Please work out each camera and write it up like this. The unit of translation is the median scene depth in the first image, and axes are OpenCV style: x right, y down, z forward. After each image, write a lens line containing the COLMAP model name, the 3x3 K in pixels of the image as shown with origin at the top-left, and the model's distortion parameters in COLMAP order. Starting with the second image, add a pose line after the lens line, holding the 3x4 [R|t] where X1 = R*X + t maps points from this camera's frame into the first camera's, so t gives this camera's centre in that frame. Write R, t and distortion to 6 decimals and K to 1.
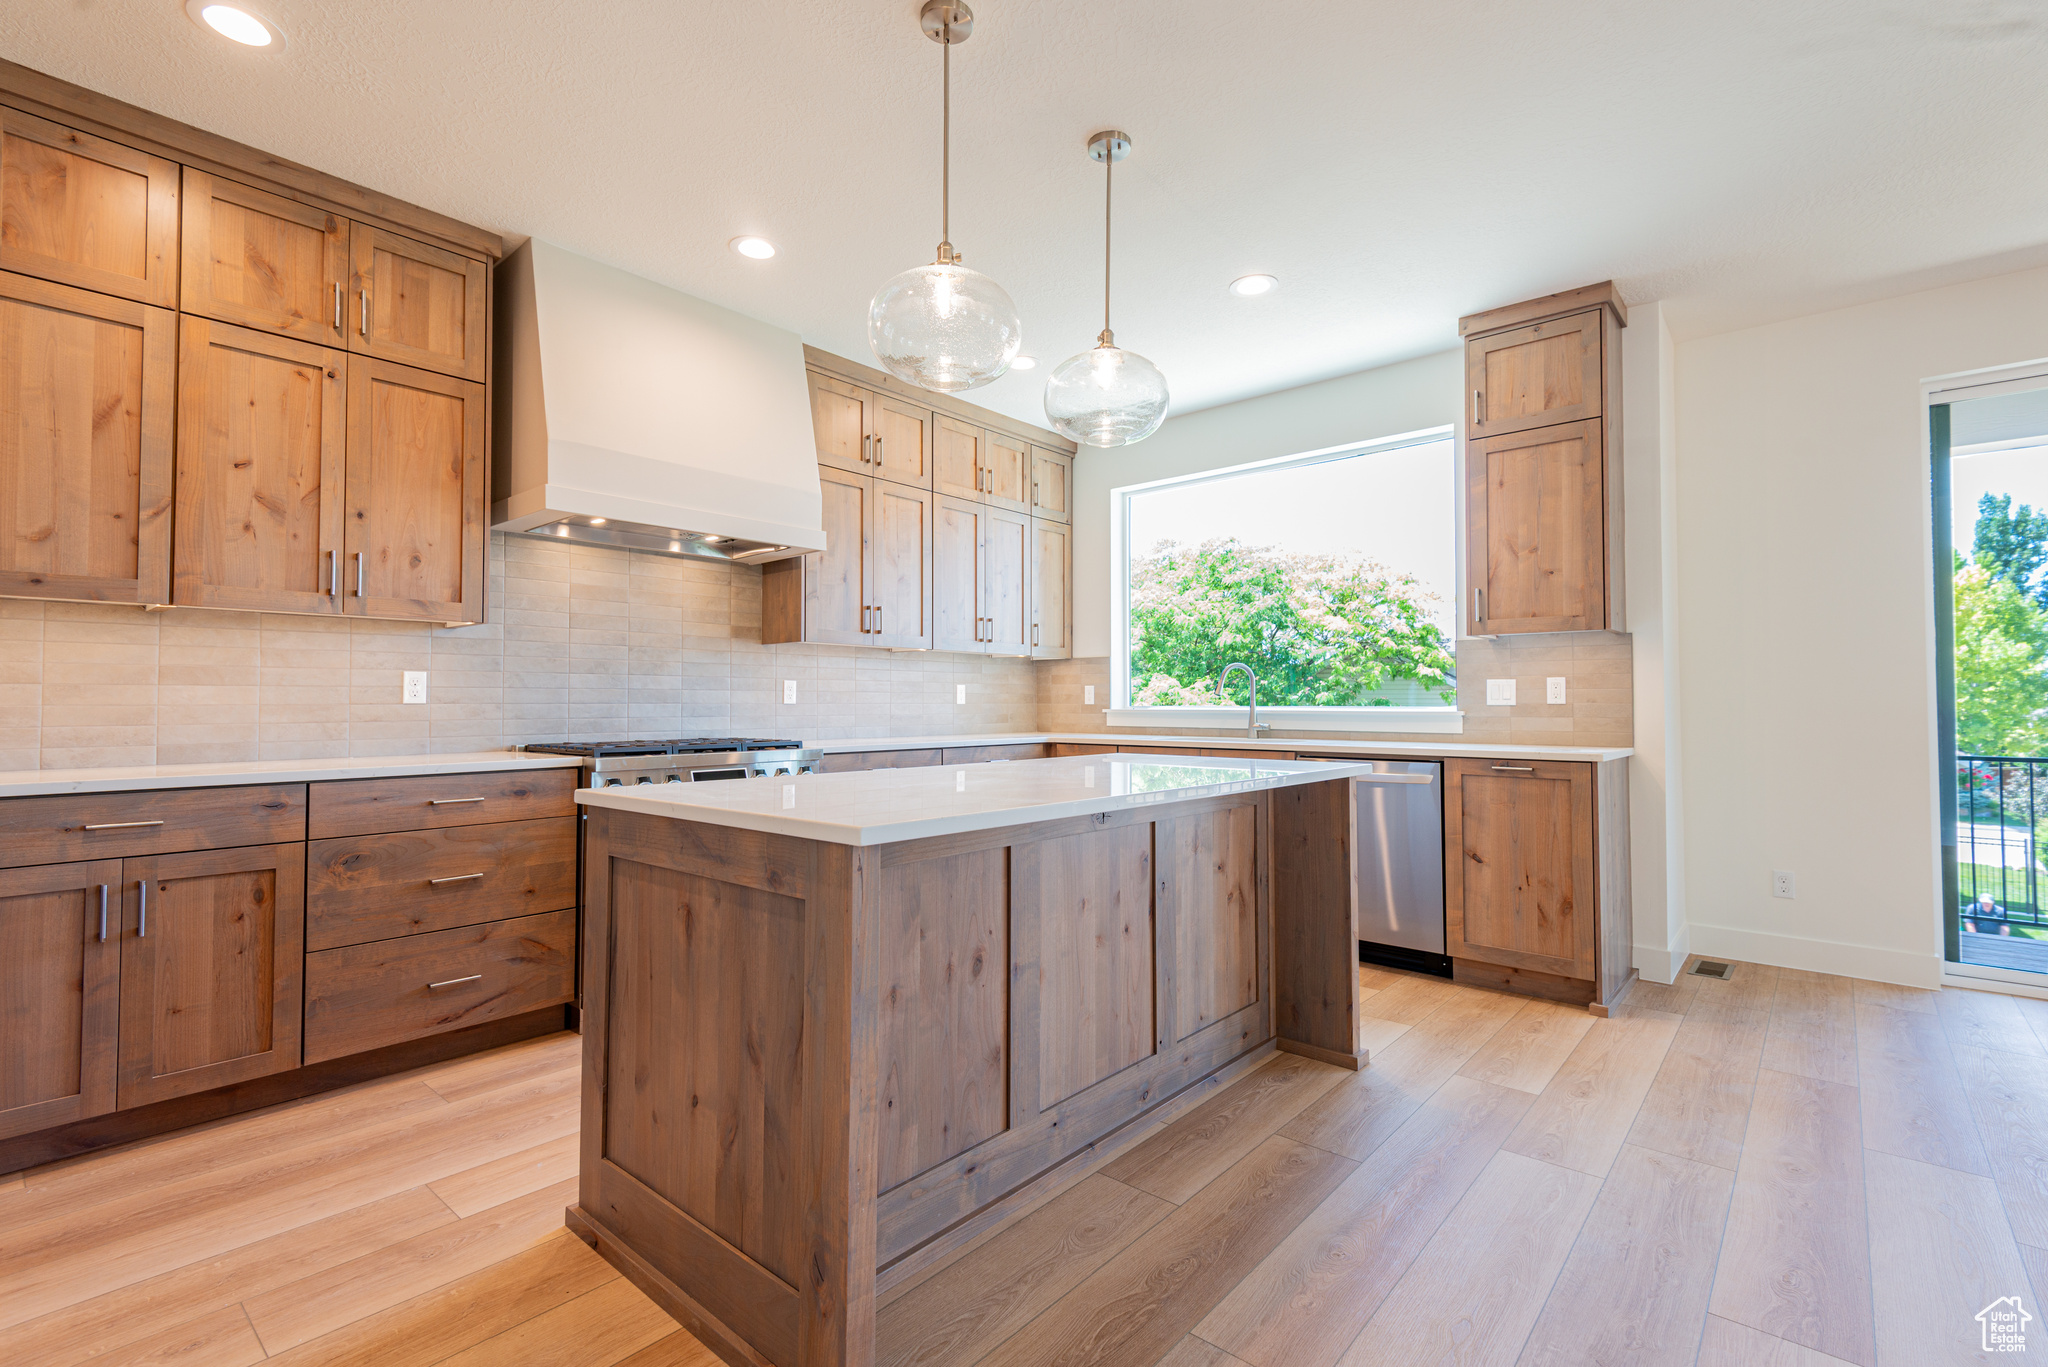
lens RADIAL K [[924.6, 0, 1033.9], [0, 924.6, 680.8], [0, 0, 1]] dist [0.026743, -0.012657]
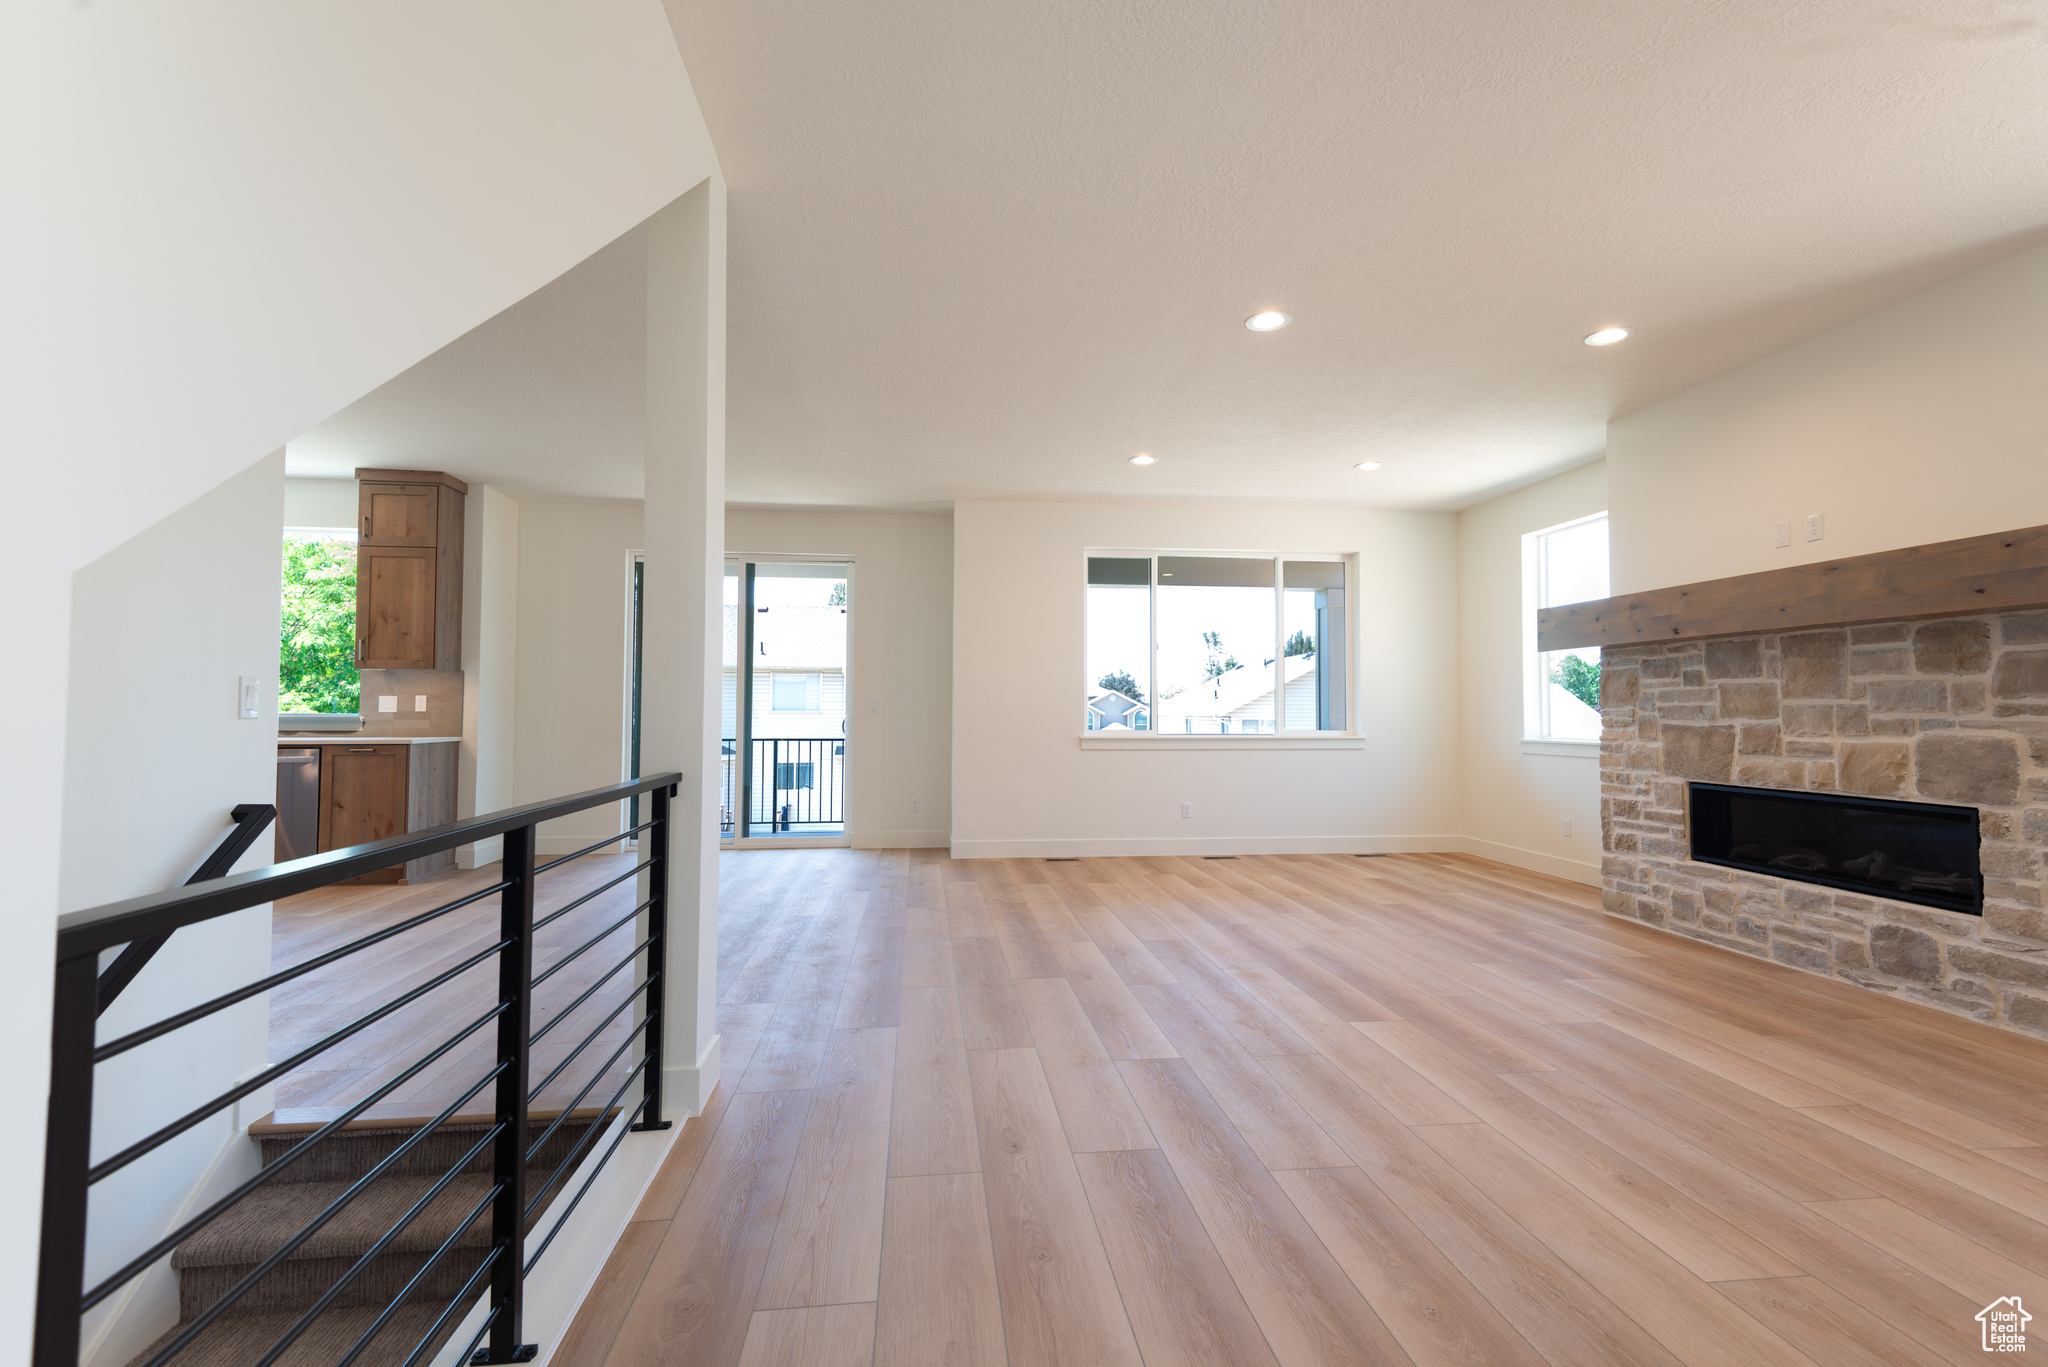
lens RADIAL K [[924.6, 0, 1033.9], [0, 924.6, 680.8], [0, 0, 1]] dist [0.026743, -0.012657]
pose [[0.677365, 0.027598, 0.735129, 0.080126], [-0.022801, 0.999604, -0.016518, -0.027774], [-0.735293, -0.005573, 0.677726, -0.934523]]
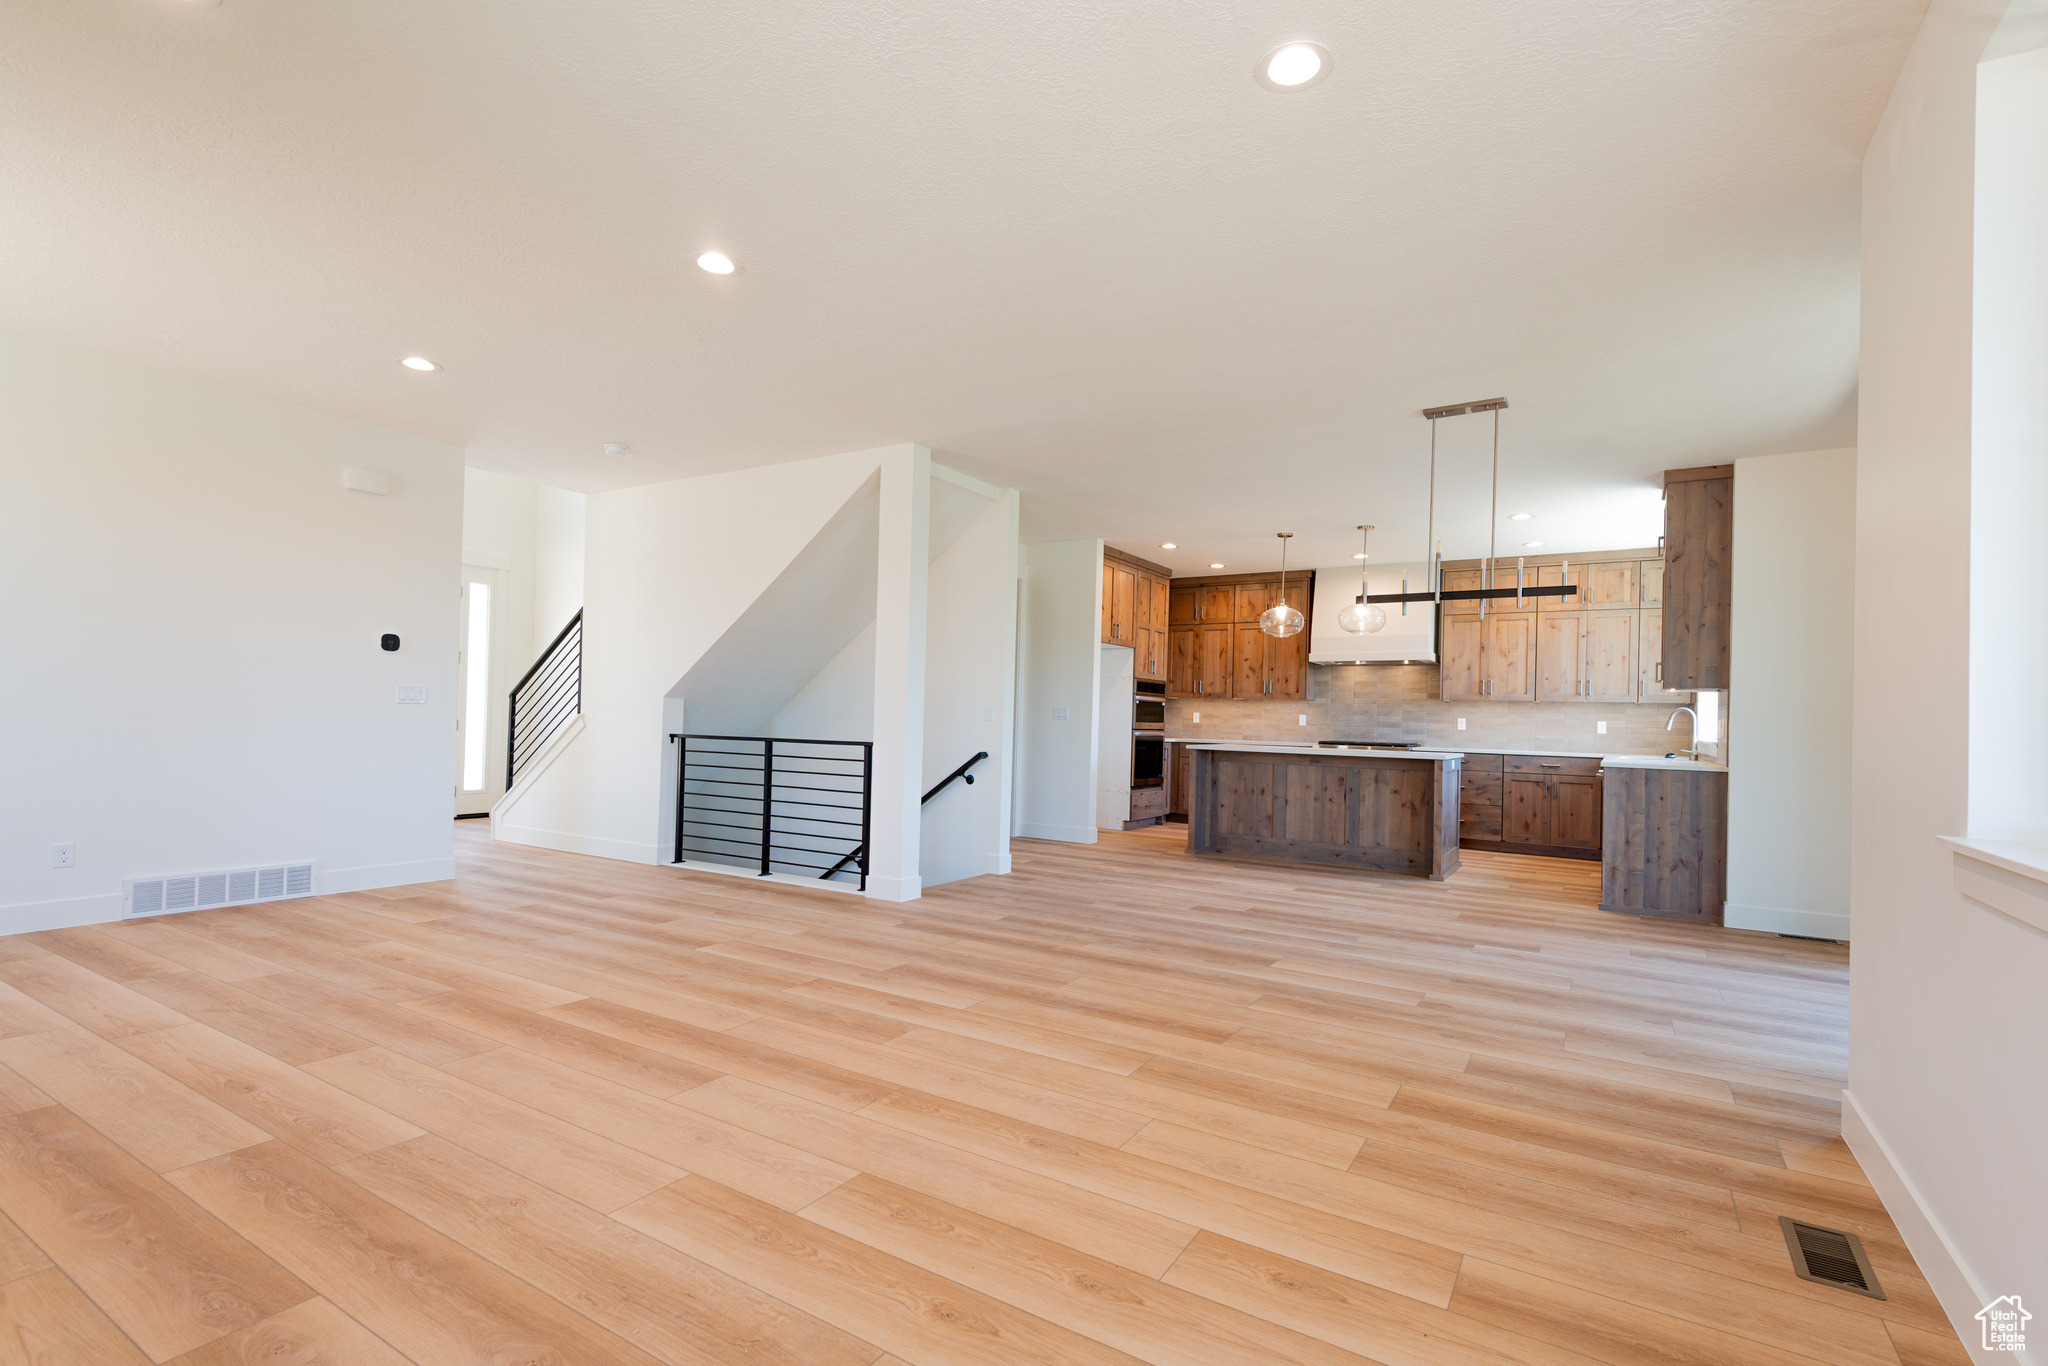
lens RADIAL K [[924.6, 0, 1033.9], [0, 924.6, 680.3], [0, 0, 1]] dist [0.026743, -0.012657]
pose [[0.158832, -0.035188, -0.986678, 1.873628], [-0.000035, 0.999364, -0.035646, -0.012934], [0.987306, 0.005696, 0.158730, -0.294244]]
